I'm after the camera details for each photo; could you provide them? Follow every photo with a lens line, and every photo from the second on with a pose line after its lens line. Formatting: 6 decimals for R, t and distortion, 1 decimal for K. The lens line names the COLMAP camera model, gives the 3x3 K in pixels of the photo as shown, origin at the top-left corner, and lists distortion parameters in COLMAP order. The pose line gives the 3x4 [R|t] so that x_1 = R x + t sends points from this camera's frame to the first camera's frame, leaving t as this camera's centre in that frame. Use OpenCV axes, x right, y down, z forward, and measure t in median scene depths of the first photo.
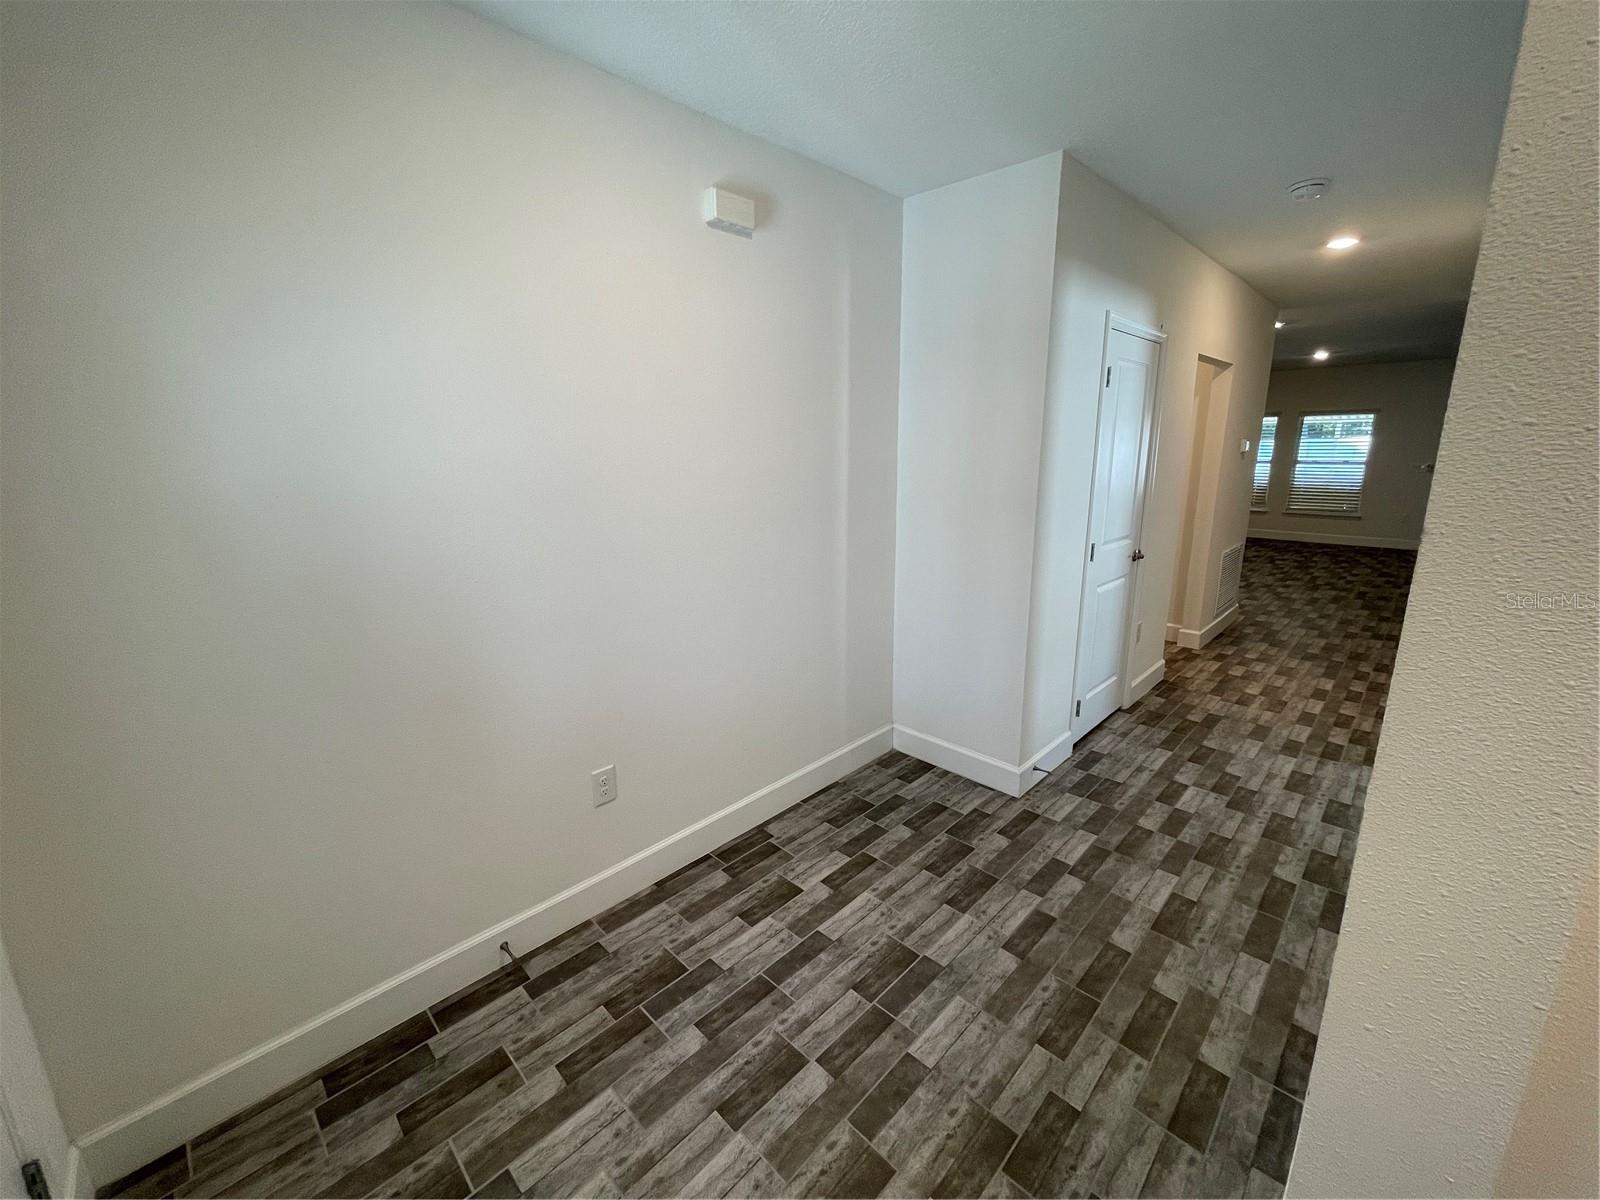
lens RADIAL K [[644.1, 0, 808.1], [0, 644.1, 594.1], [0, 0, 1]] dist [0.001652, -0.001143]
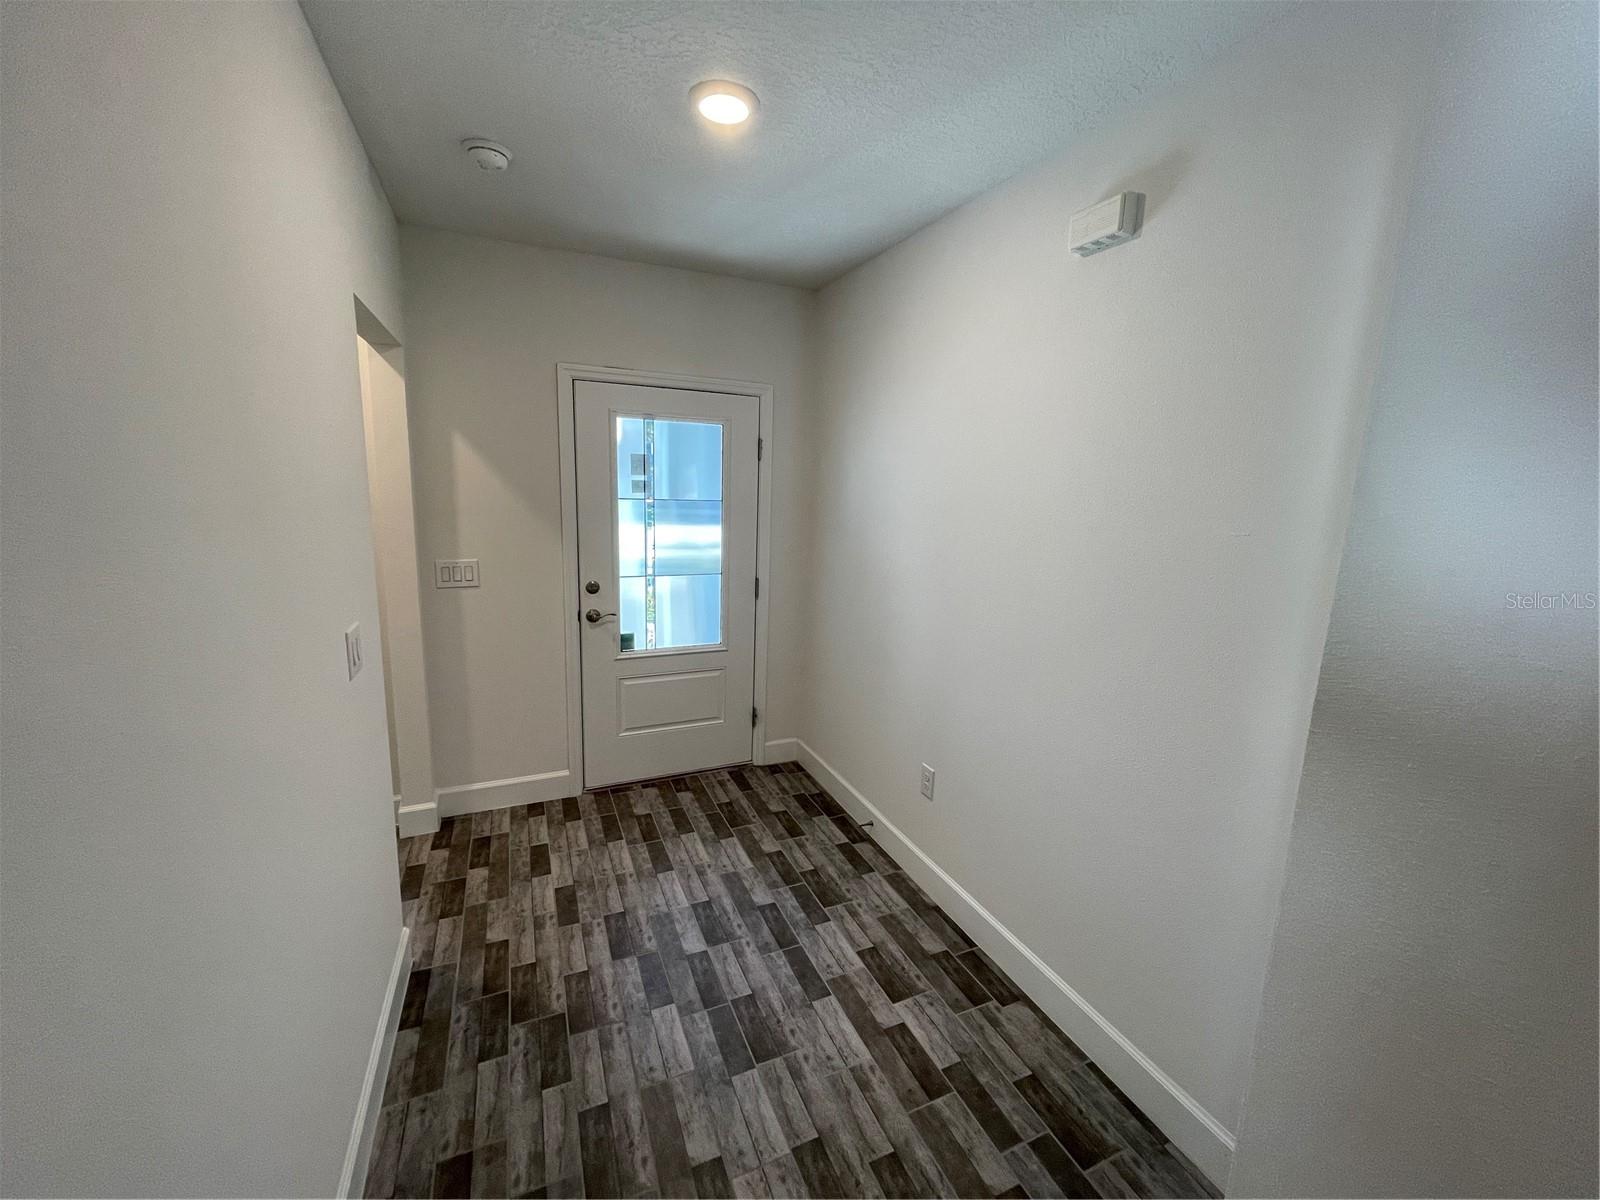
lens RADIAL K [[644.1, 0, 799.2], [0, 644.1, 592.7], [0, 0, 1]] dist [0.001652, -0.001143]
pose [[-0.371655, 0.152576, -0.915747, 0.937295], [-0.241871, 0.936423, 0.254184, -0.317996], [0.896310, 0.315962, -0.311122, 1.206932]]
